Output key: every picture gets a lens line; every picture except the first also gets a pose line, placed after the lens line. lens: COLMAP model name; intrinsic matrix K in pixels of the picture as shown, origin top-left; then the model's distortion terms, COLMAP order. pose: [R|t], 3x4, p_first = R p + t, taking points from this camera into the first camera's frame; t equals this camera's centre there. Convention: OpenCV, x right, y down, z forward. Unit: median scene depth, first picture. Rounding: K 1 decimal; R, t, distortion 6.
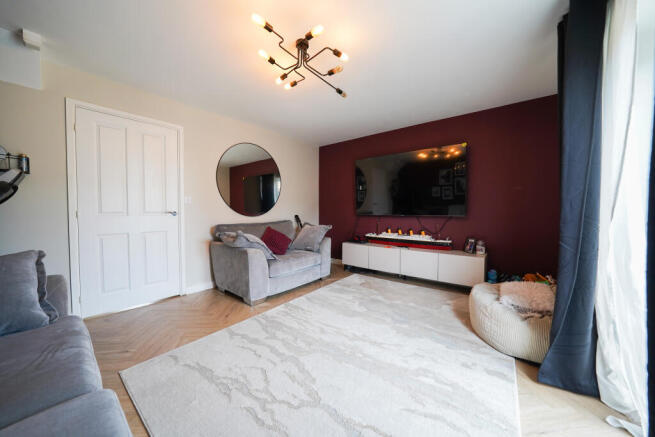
lens RADIAL K [[227.9, 0, 325.3], [0, 227.9, 215.8], [0, 0, 1]] dist [-0.020313, 0.000062]
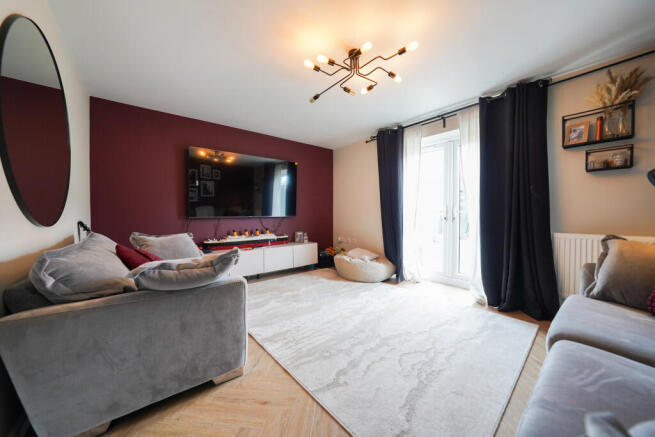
lens RADIAL K [[227.9, 0, 325.3], [0, 227.9, 215.8], [0, 0, 1]] dist [-0.020313, 0.000062]
pose [[0.207632, -0.013248, 0.978117, -0.930126], [0.027854, 0.999583, 0.007625, -0.008014], [-0.977810, 0.025661, 0.207914, 0.733900]]
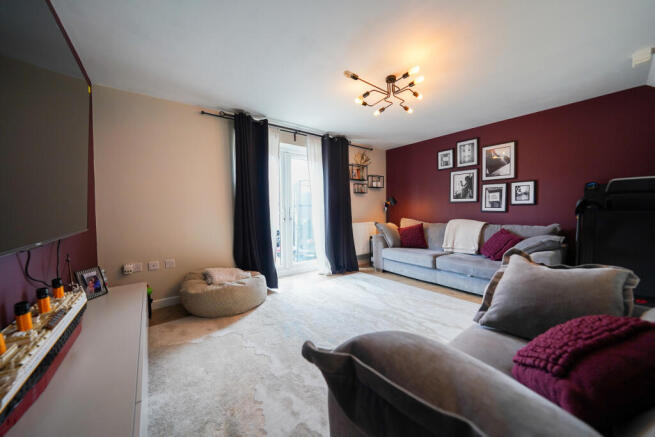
lens RADIAL K [[227.9, 0, 325.3], [0, 227.9, 215.8], [0, 0, 1]] dist [-0.020313, 0.000062]
pose [[-0.970813, -0.000384, 0.239839, -0.037051], [0.013083, 0.998425, 0.054556, -0.068427], [-0.239482, 0.056102, -0.969279, 1.830391]]
